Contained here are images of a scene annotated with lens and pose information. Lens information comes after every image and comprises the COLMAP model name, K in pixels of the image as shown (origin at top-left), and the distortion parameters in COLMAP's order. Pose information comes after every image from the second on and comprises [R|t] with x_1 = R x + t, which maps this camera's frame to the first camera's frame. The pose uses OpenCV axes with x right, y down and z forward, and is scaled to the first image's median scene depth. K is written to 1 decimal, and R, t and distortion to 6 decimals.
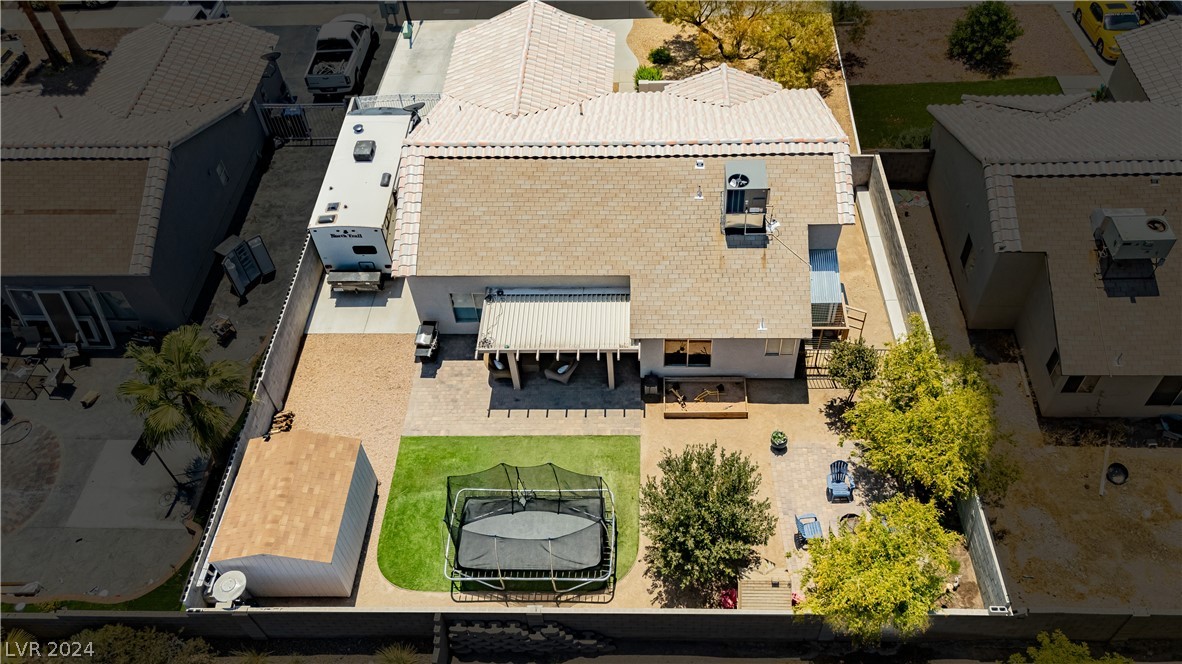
lens RADIAL K [[875.1, 0, 633.6], [0, 875.1, 331.4], [0, 0, 1]] dist [0.036207, -0.002857]
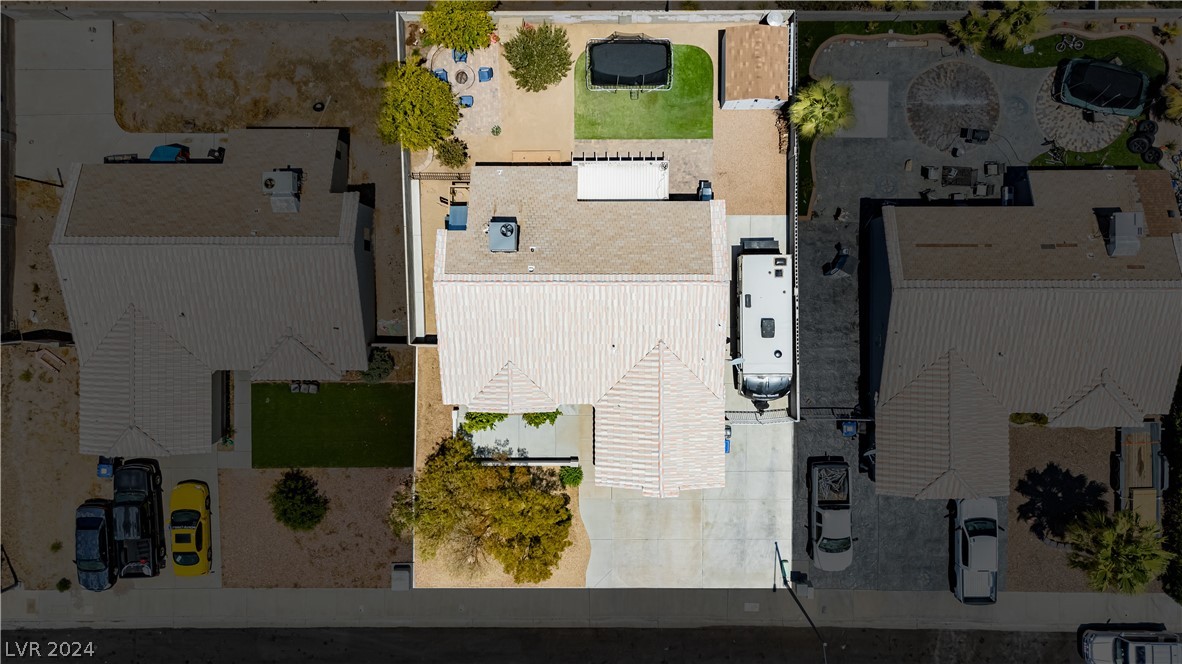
lens RADIAL K [[863.8, 0, 591.0], [0, 863.8, 332.0], [0, 0, 1]] dist [0.046792, -0.003245]
pose [[-0.999035, 0.013289, 0.041865, -0.091786], [0.014914, -0.793876, 0.607896, -1.220484], [0.041314, 0.607934, 0.792912, -0.126334]]
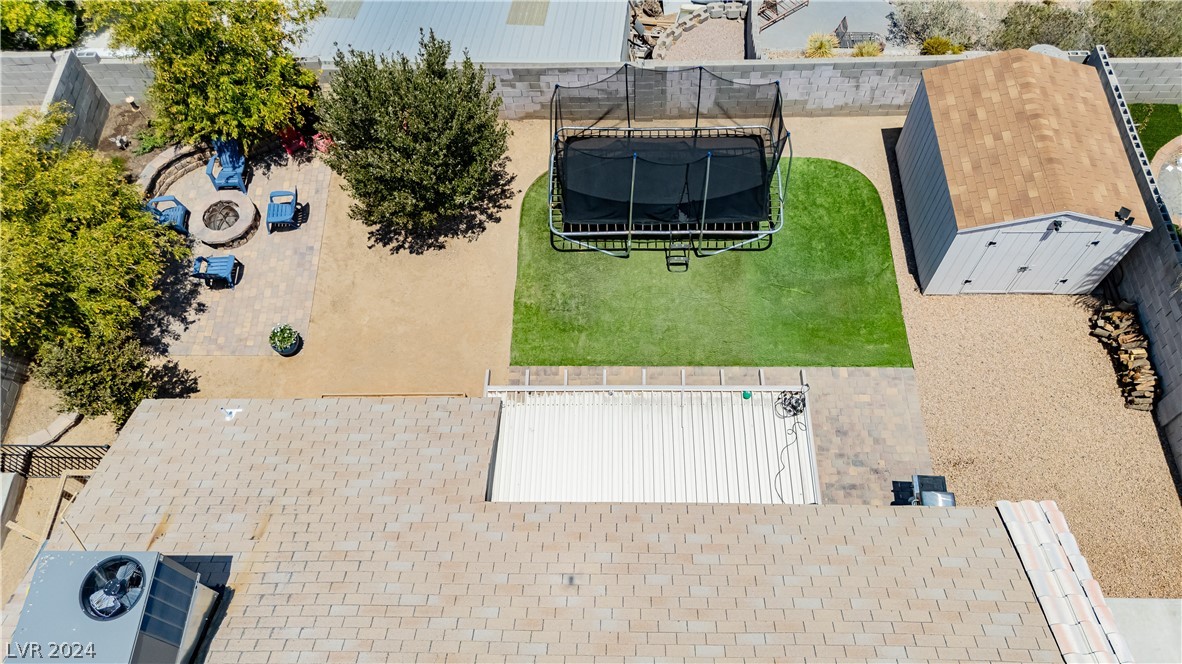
lens RADIAL K [[863.8, 0, 591.0], [0, 863.8, 332.0], [0, 0, 1]] dist [0.046792, -0.003245]
pose [[-0.998635, 0.026139, 0.045227, -0.075892], [0.032479, -0.367403, 0.929495, -0.422227], [0.040913, 0.929694, 0.366052, 0.758136]]
